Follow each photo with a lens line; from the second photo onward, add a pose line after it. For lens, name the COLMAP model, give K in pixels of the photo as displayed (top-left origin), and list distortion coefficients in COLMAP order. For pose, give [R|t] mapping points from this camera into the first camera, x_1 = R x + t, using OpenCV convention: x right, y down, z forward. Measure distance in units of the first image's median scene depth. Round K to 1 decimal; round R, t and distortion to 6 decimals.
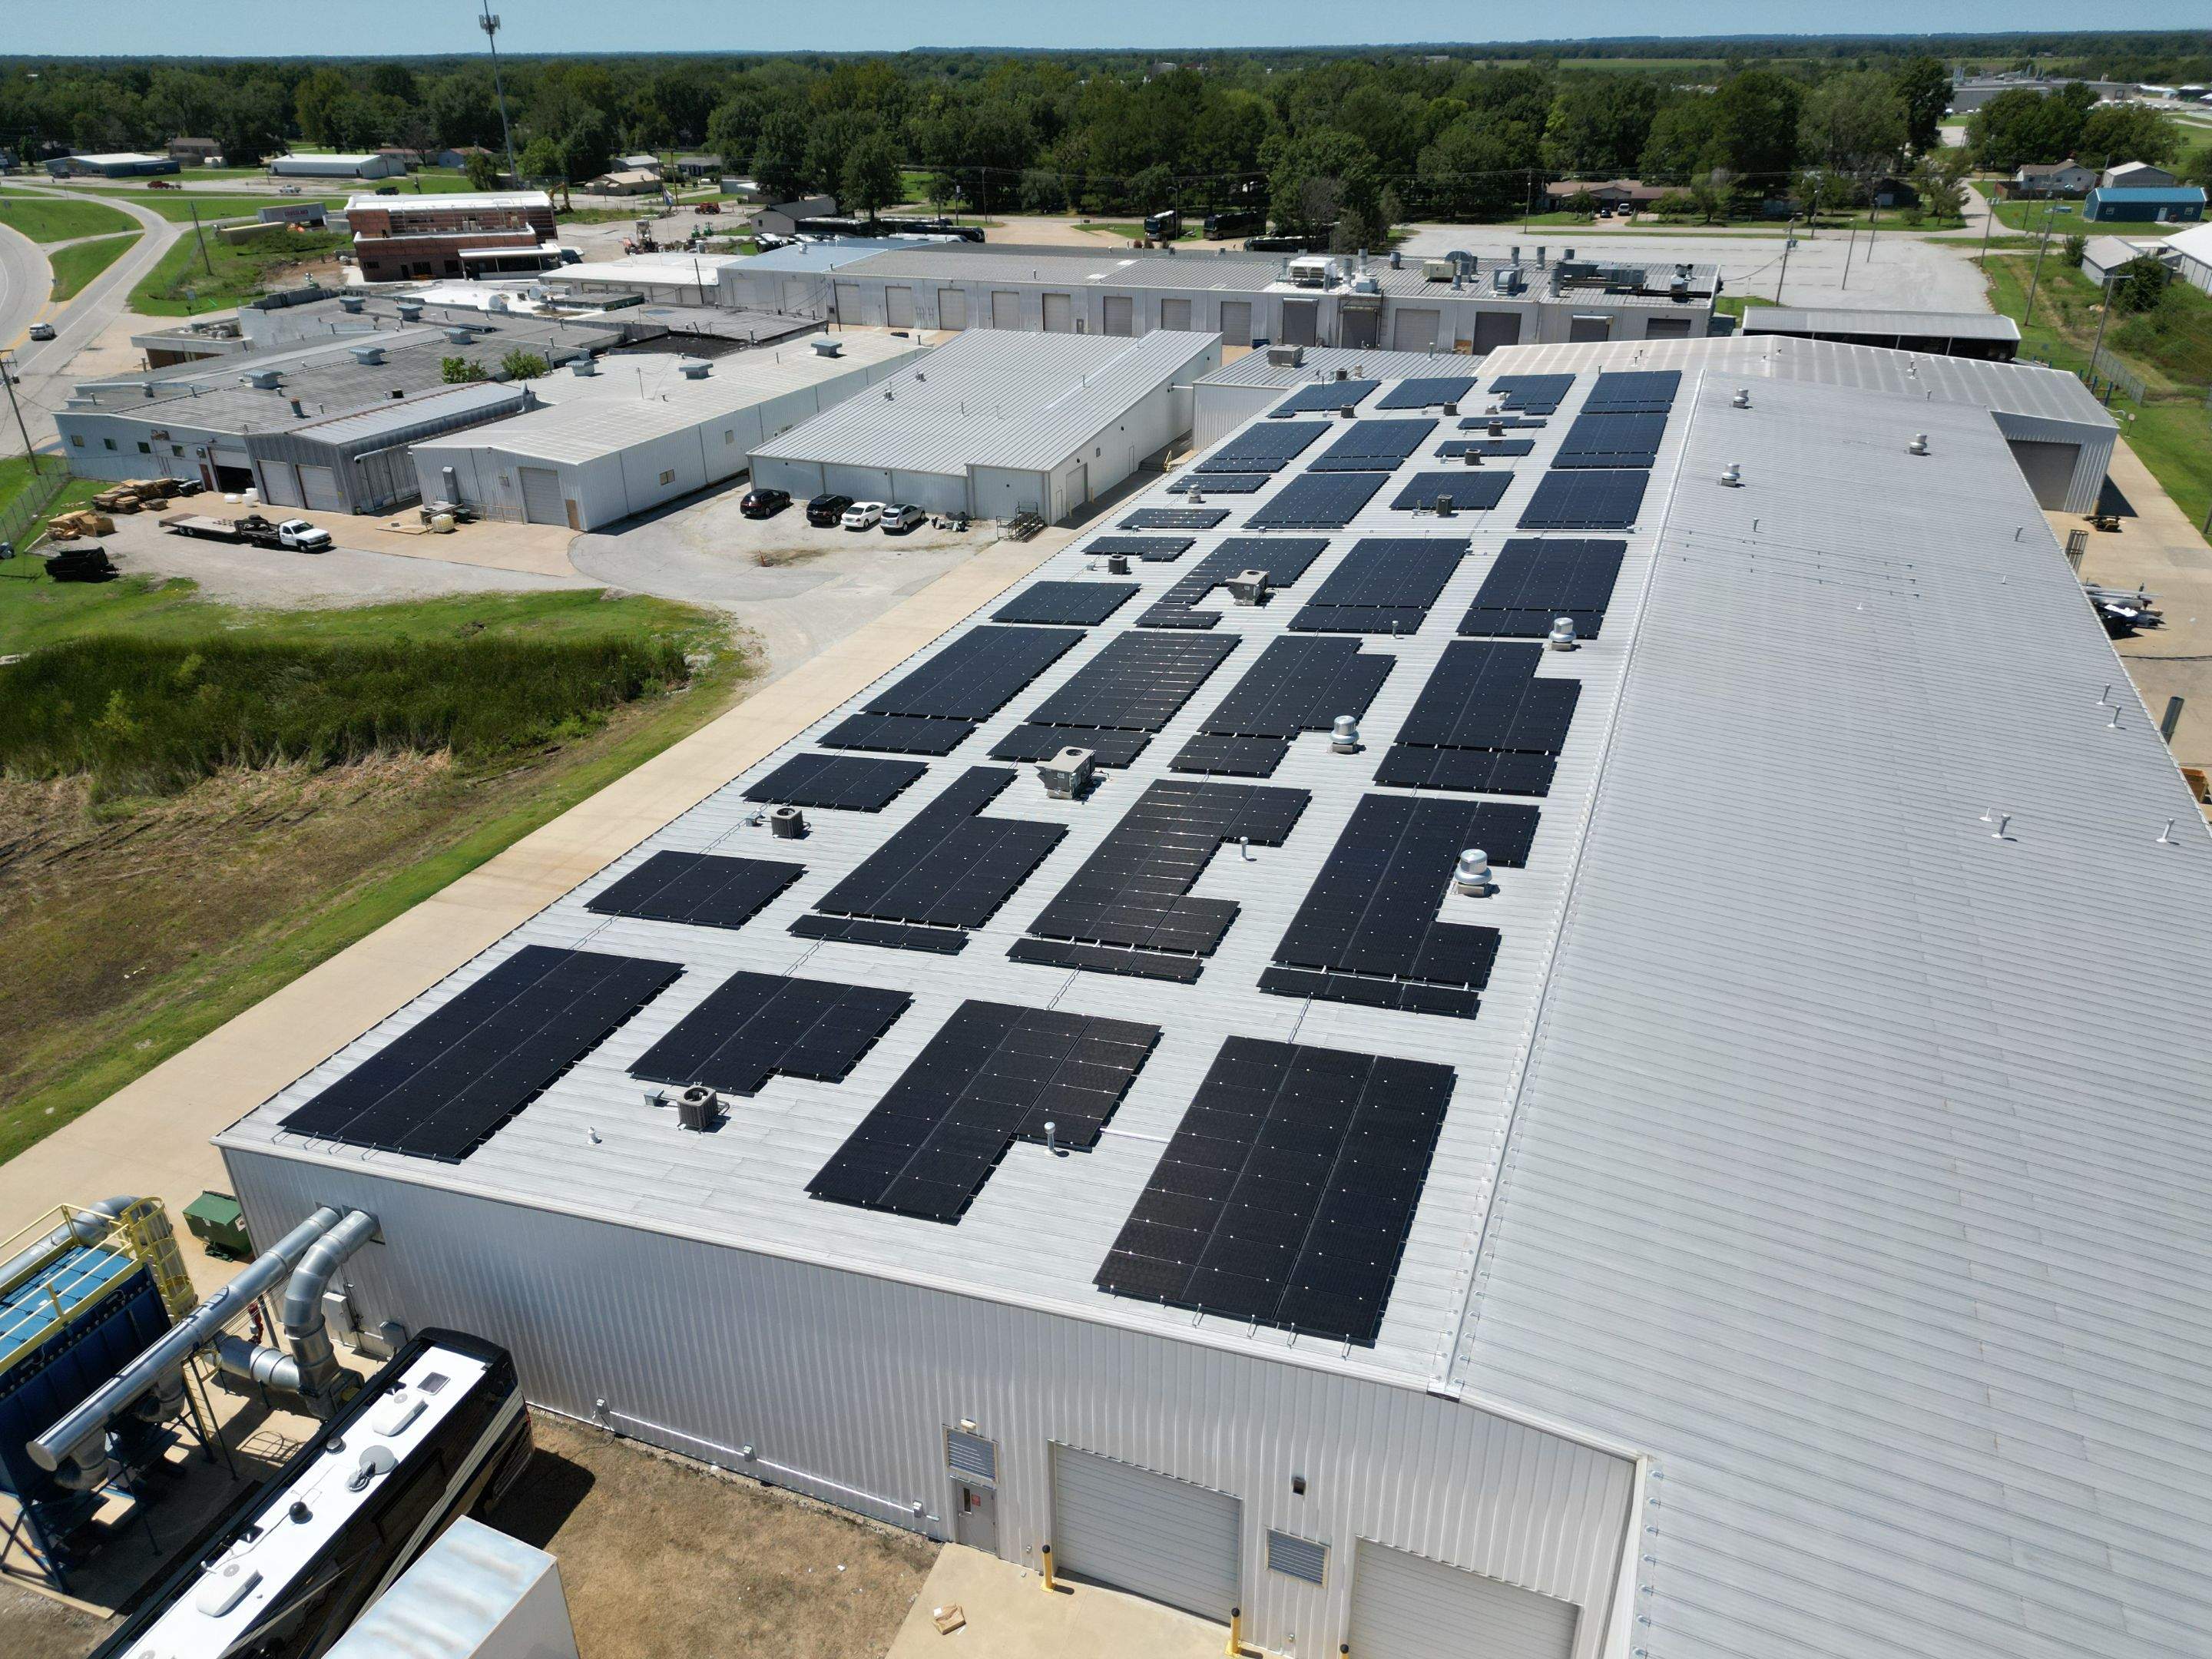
lens RADIAL K [[1574.3, 0, 1106.0], [0, 1574.3, 829.5], [0, 0, 1]] dist [0.067271, -0.070805]
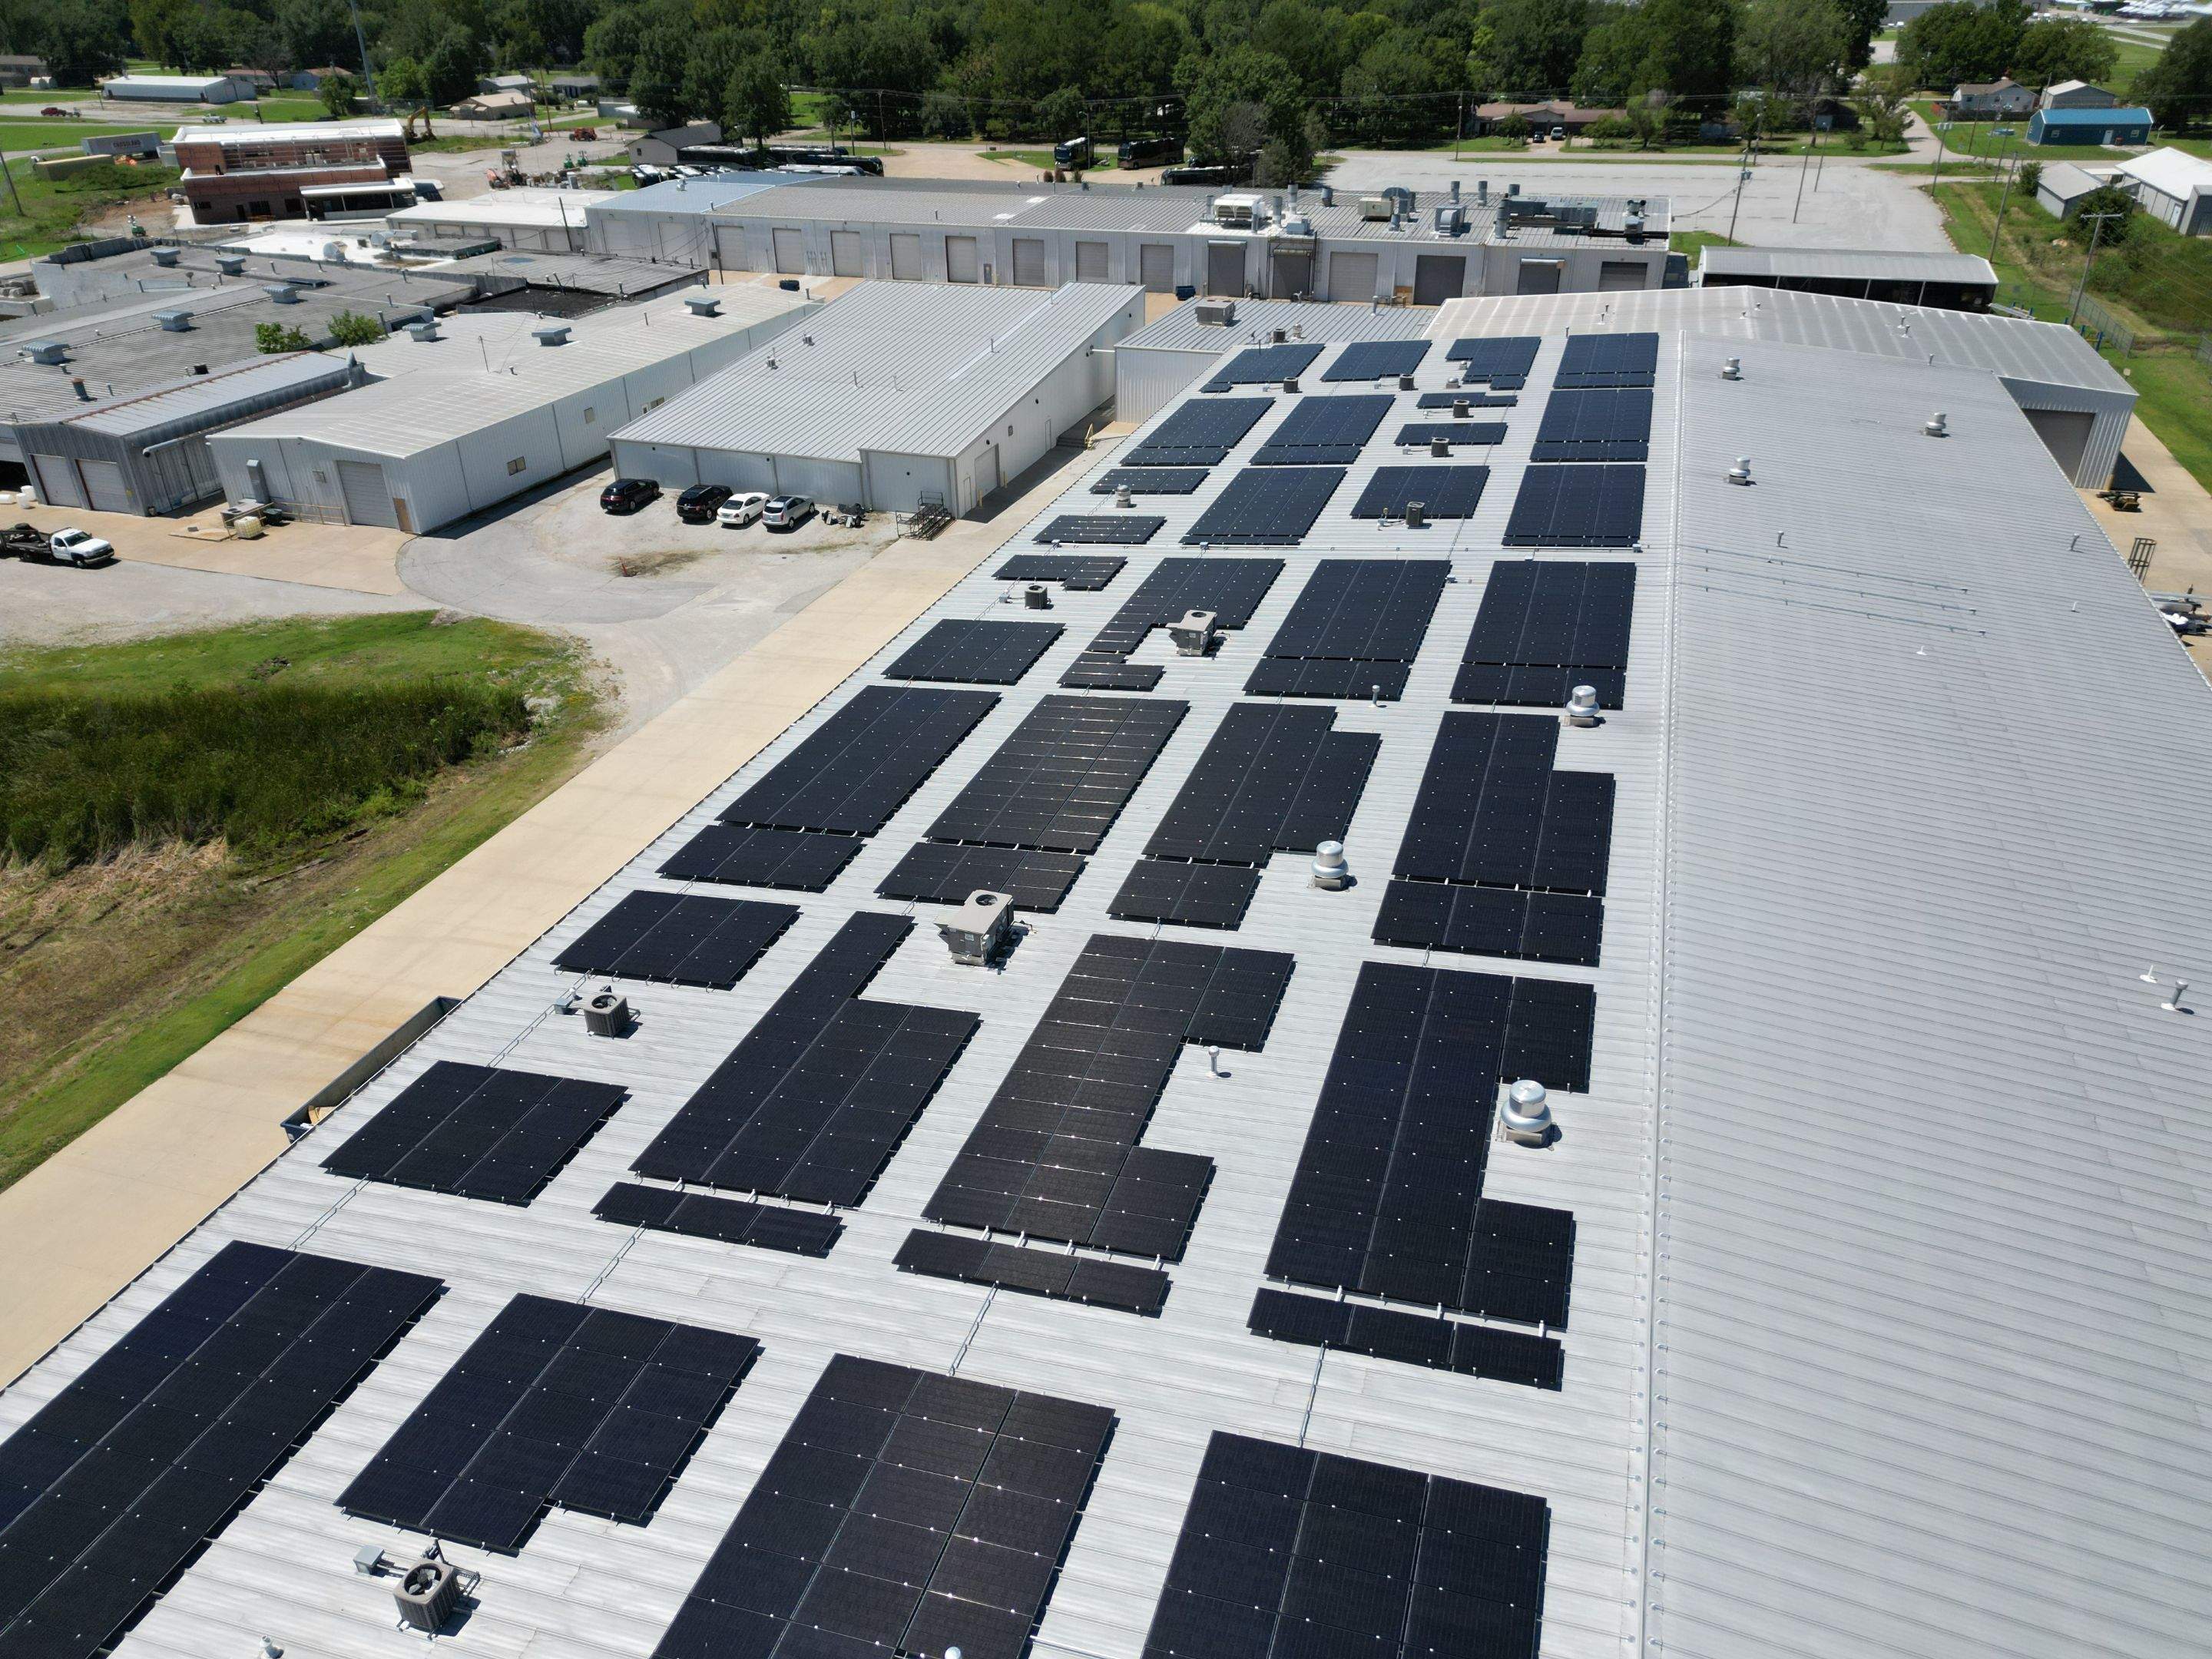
lens RADIAL K [[1574.3, 0, 1106.0], [0, 1574.3, 829.5], [0, 0, 1]] dist [0.067271, -0.070805]
pose [[0.998590, -0.025259, 0.046696, 0.001288], [0.023154, 0.998715, 0.045080, -0.043902], [-0.047775, -0.043935, 0.997891, 0.083536]]
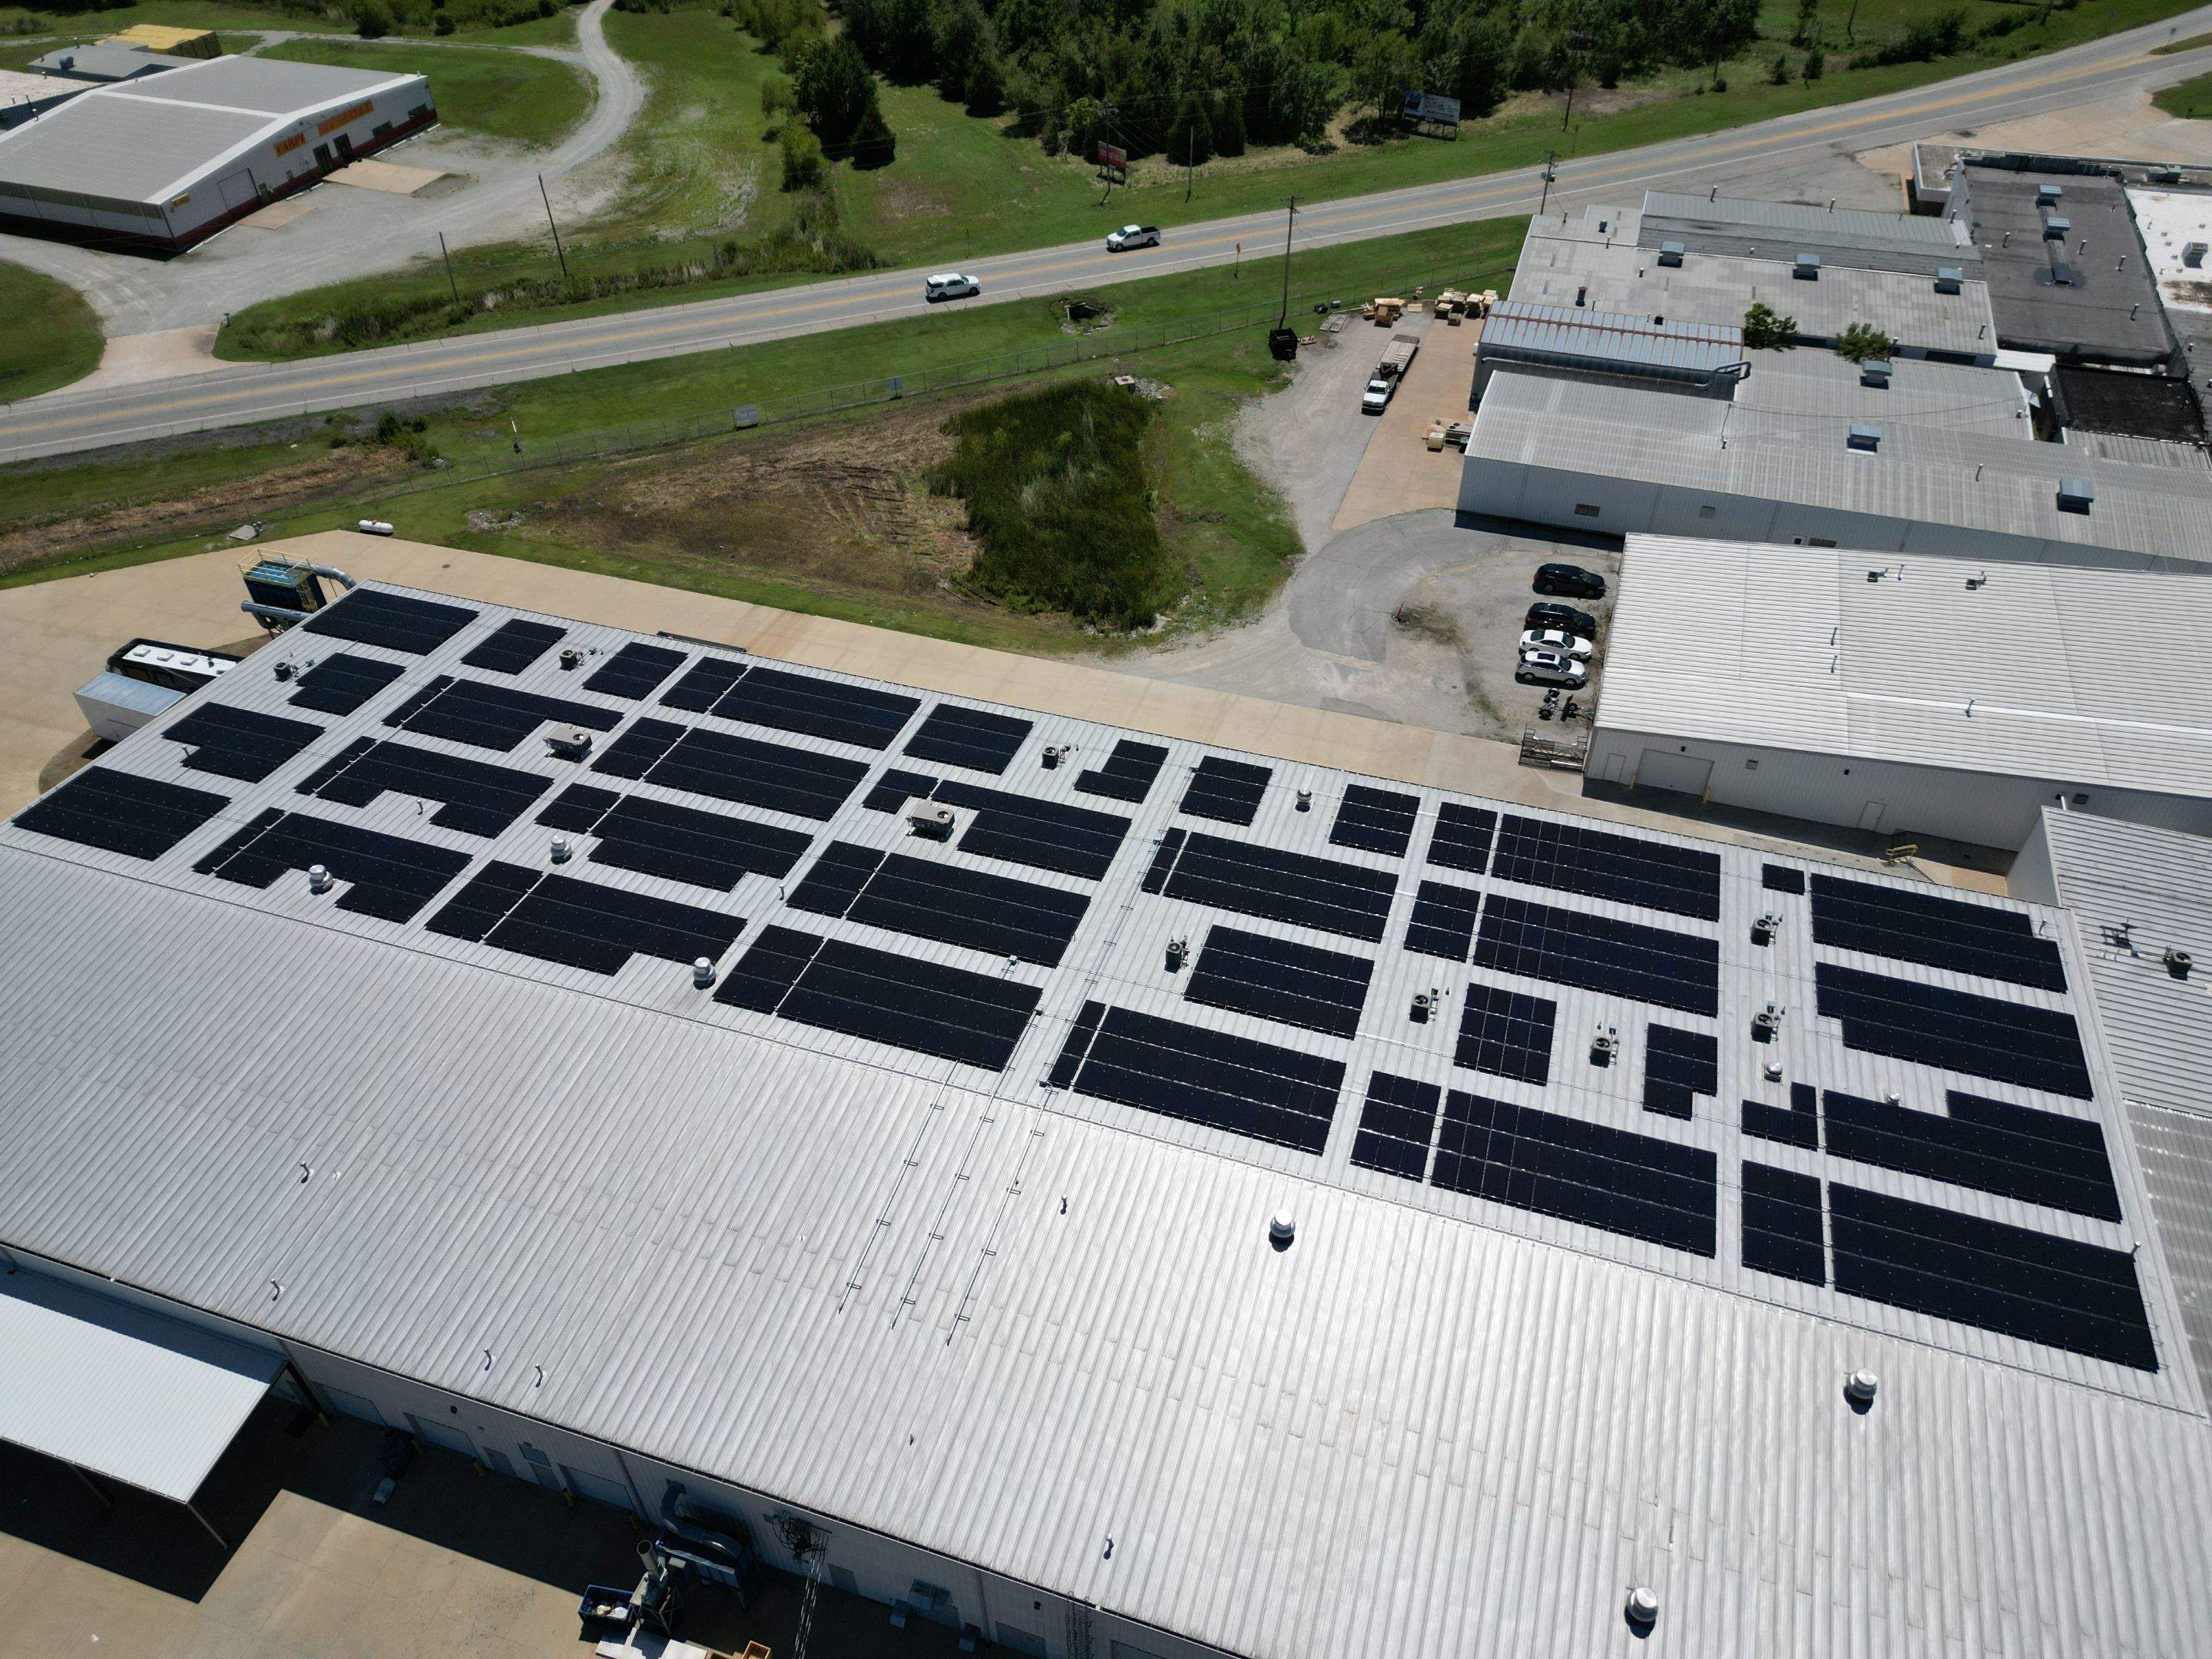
lens RADIAL K [[1574.3, 0, 1106.0], [0, 1574.3, 829.5], [0, 0, 1]] dist [0.067271, -0.070805]
pose [[0.053058, 0.671574, -0.739035, 0.476598], [-0.434564, 0.681853, 0.588413, -0.439975], [0.899077, 0.289938, 0.328020, 0.364008]]
